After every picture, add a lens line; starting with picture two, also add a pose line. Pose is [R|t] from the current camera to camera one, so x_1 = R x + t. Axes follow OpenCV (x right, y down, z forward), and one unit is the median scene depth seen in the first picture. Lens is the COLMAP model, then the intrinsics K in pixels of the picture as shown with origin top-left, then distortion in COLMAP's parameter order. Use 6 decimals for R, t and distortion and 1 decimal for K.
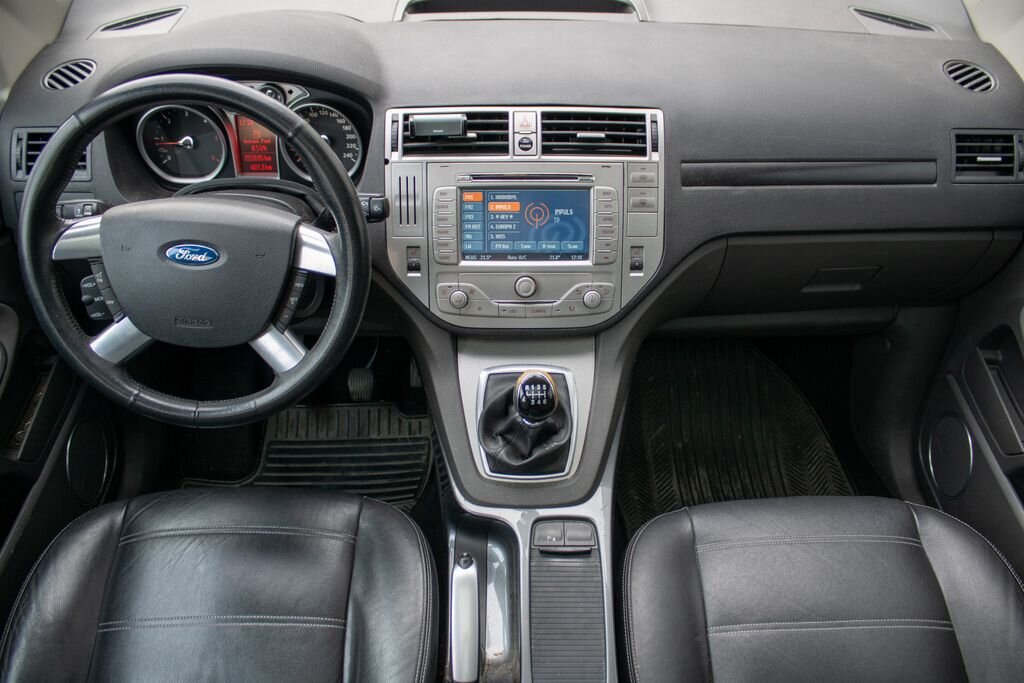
lens RADIAL K [[835.4, 0, 520.0], [0, 835.4, 349.3], [0, 0, 1]] dist [-0.157448, 0.119406]
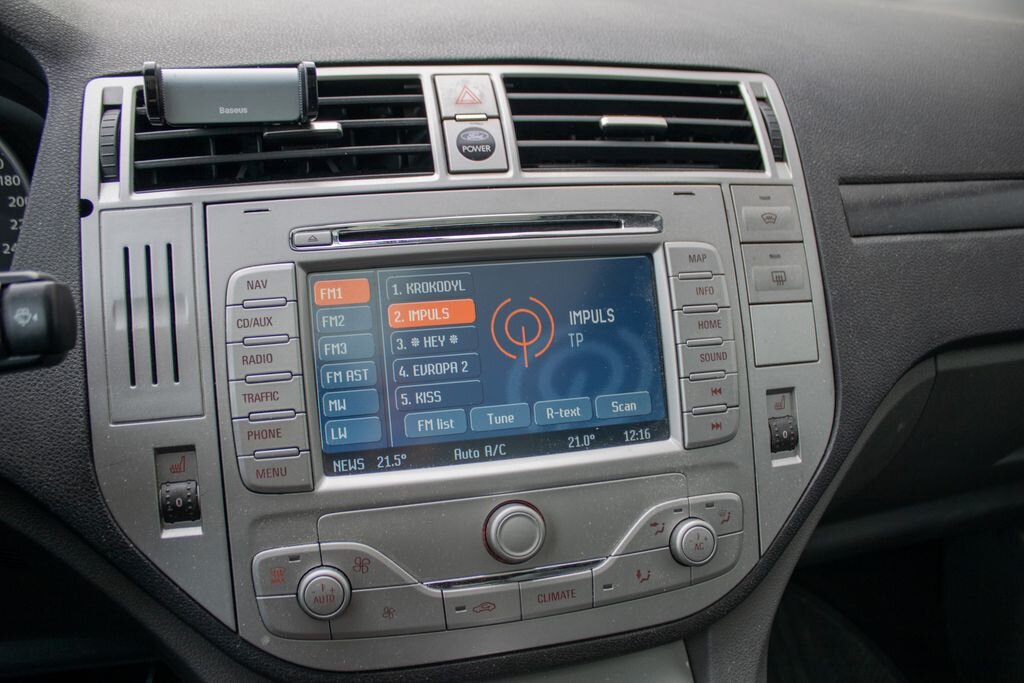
lens RADIAL K [[835.4, 0, 517.4], [0, 835.4, 348.0], [0, 0, 1]] dist [-0.157448, 0.119406]
pose [[0.974659, -0.079324, 0.209161, -0.059526], [0.132310, 0.958352, -0.253092, -0.061457], [-0.180373, 0.274353, 0.944561, 0.657802]]
